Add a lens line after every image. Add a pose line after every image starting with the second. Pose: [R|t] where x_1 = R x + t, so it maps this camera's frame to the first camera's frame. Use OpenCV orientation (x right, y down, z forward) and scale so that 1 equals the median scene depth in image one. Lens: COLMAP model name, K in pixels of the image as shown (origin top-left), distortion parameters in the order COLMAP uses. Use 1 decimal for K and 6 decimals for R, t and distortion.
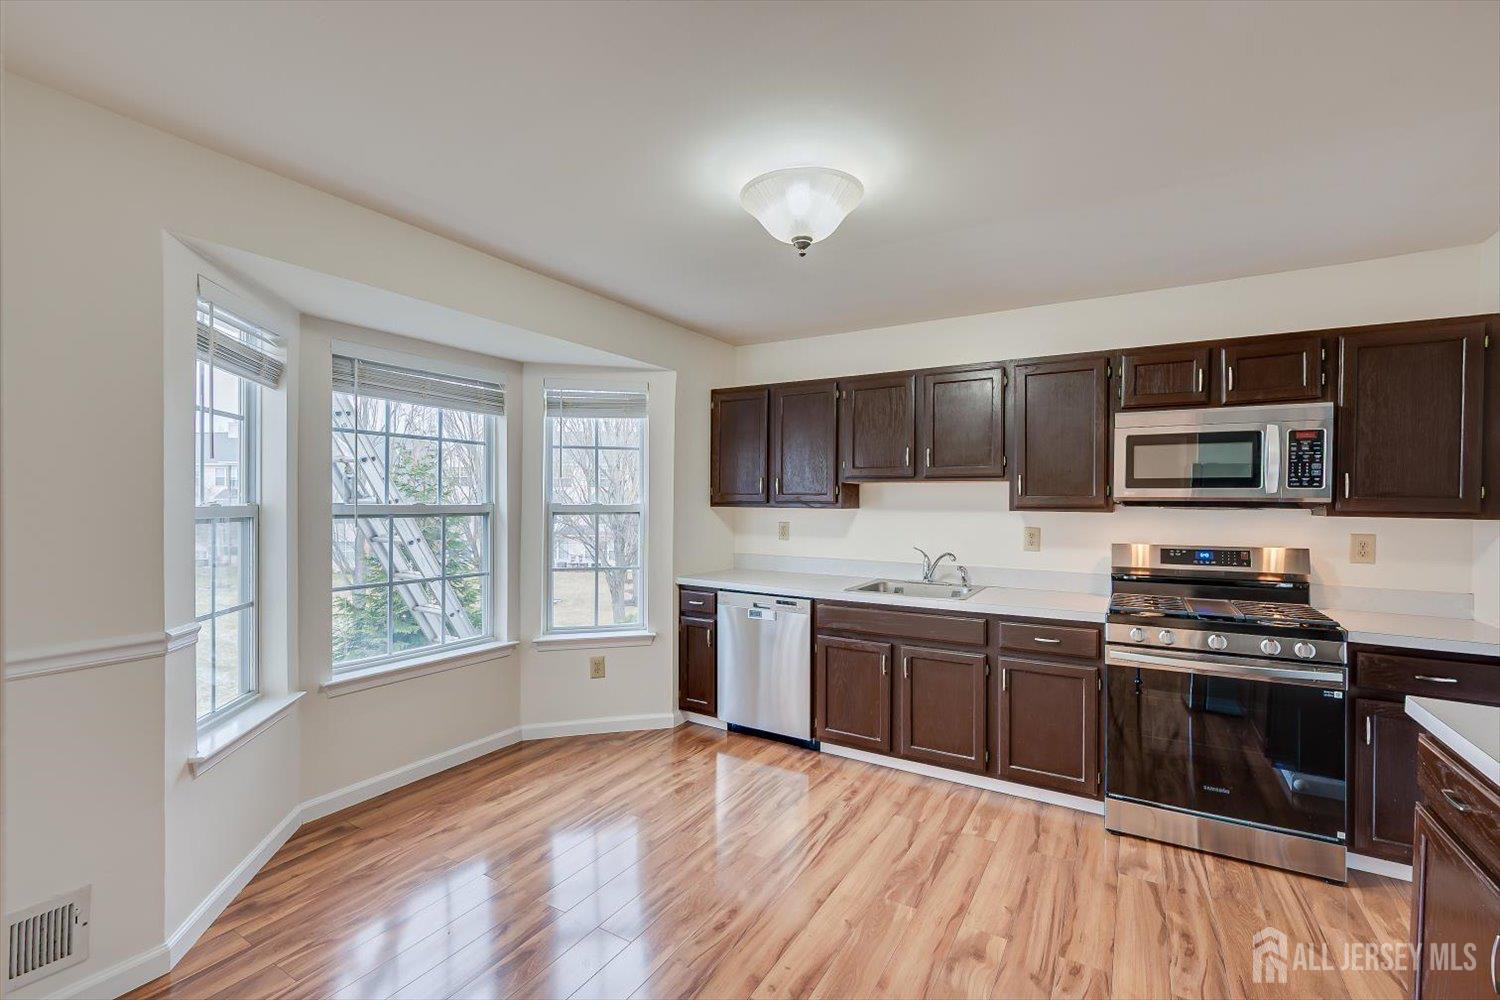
lens RADIAL K [[659.6, 0, 755.7], [0, 659.6, 508.8], [0, 0, 1]] dist [0.000478, 0.000080]
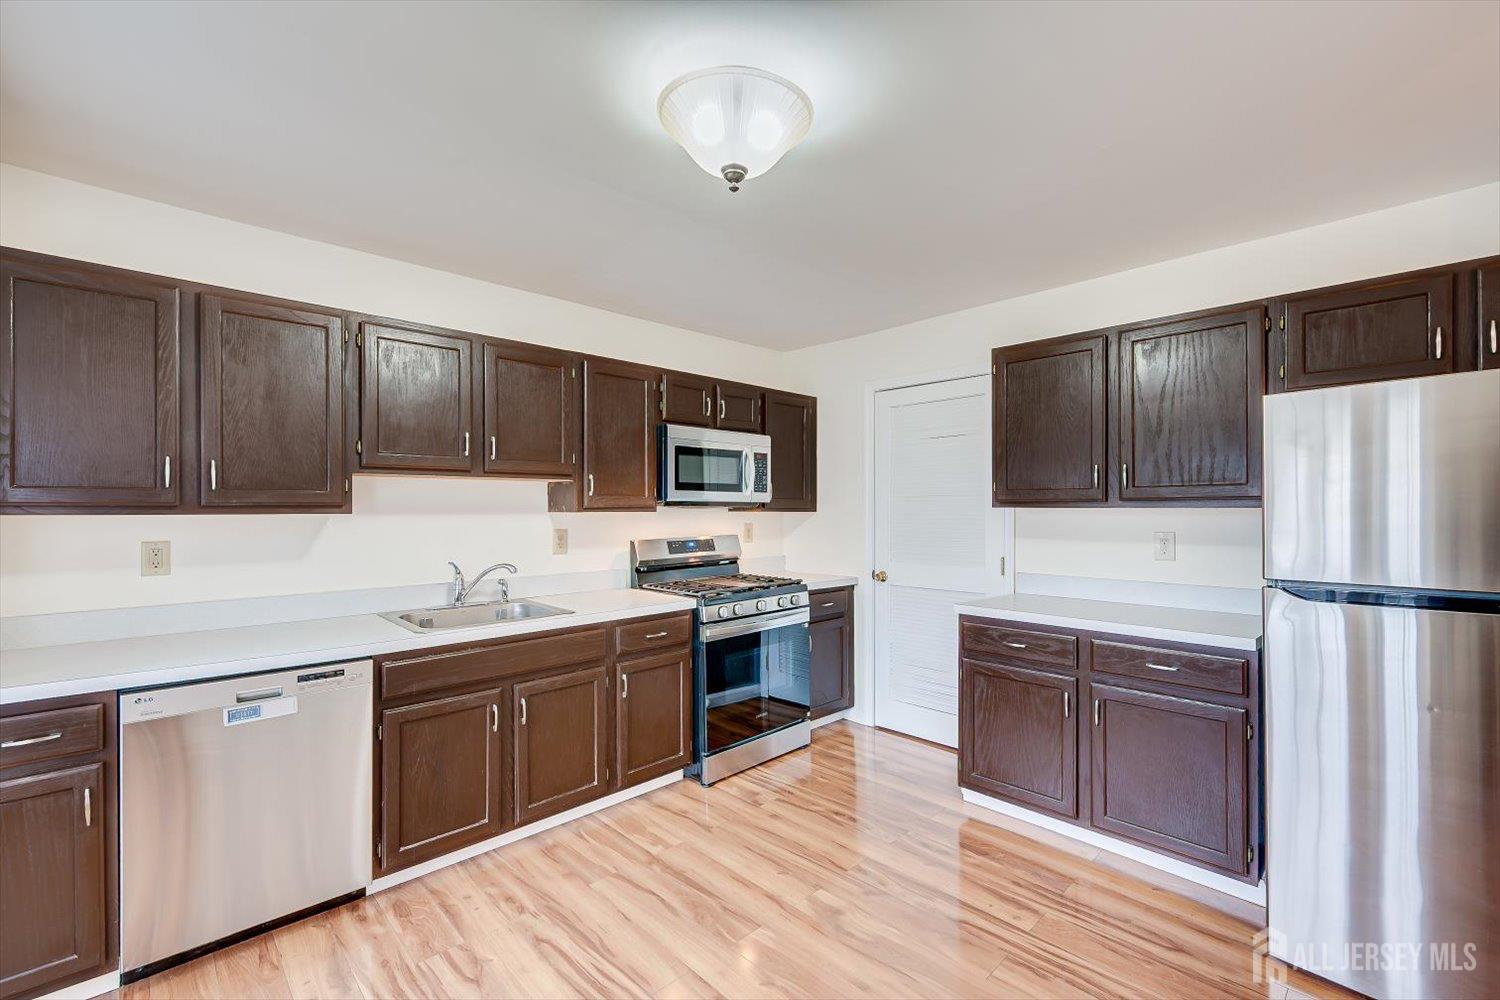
lens RADIAL K [[646.7, 0, 758.3], [0, 646.7, 507.8], [0, 0, 1]] dist [-0.003151, -0.000962]
pose [[0.243313, -0.008958, 0.969907, -0.502181], [0.014438, 0.999880, 0.005613, -0.005022], [-0.969840, 0.012638, 0.243413, 0.584143]]
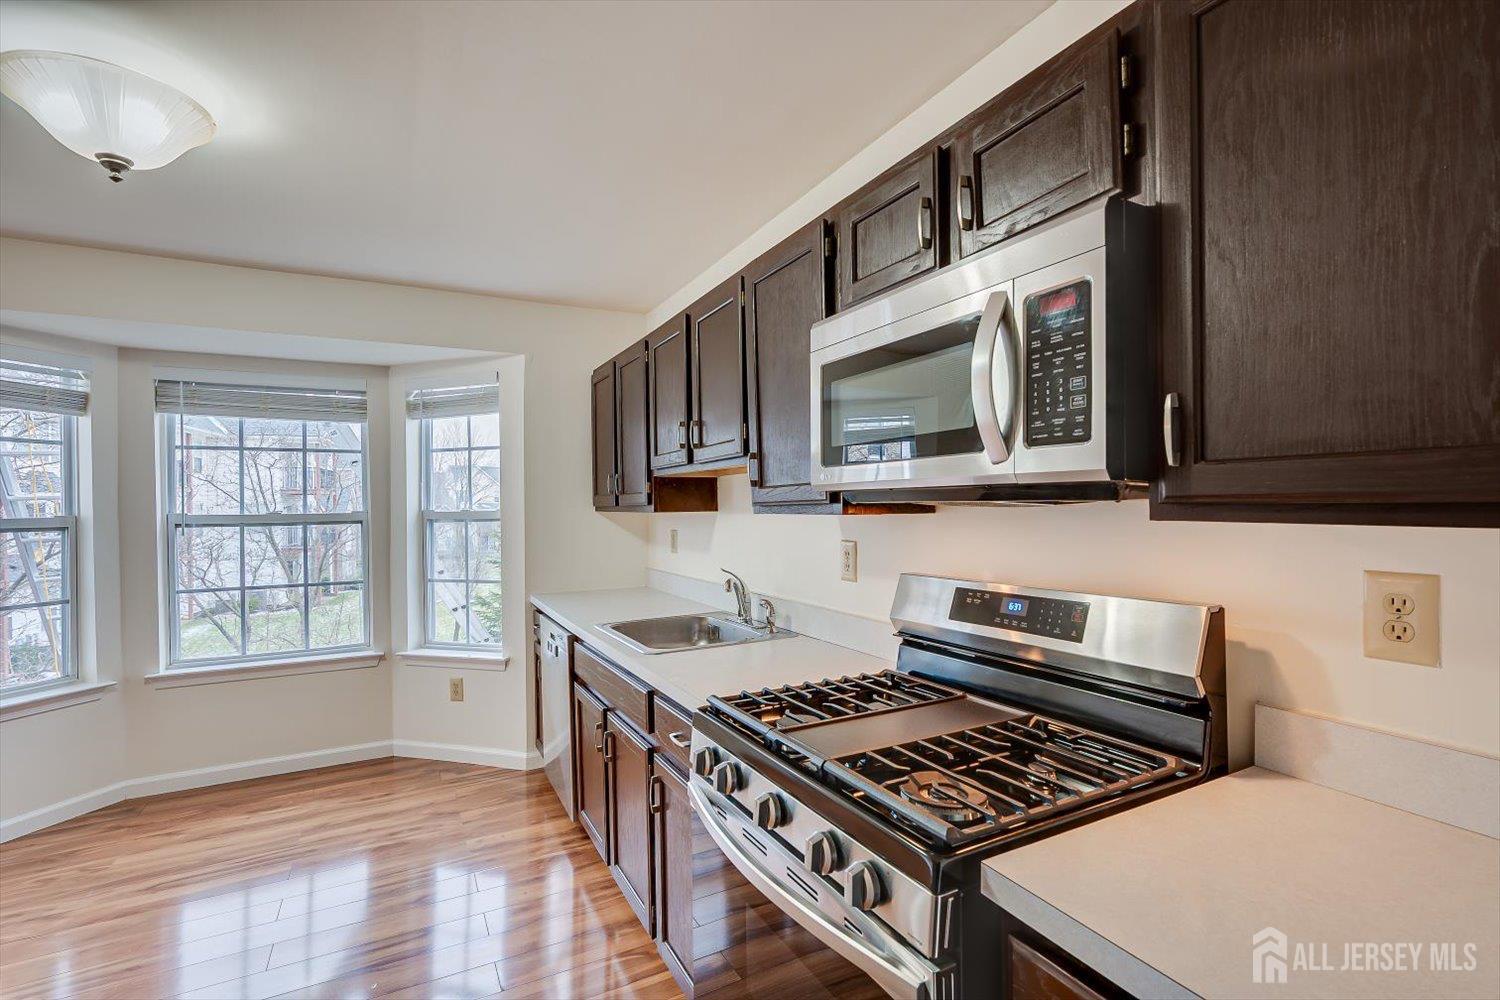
lens RADIAL K [[688.8, 0, 750.8], [0, 688.8, 508.1], [0, 0, 1]] dist [-0.000336, -0.000123]
pose [[0.852961, -0.015731, -0.521738, 0.789326], [0.012671, 0.999875, -0.009433, 0.004747], [0.521821, 0.001435, 0.853054, 0.514059]]
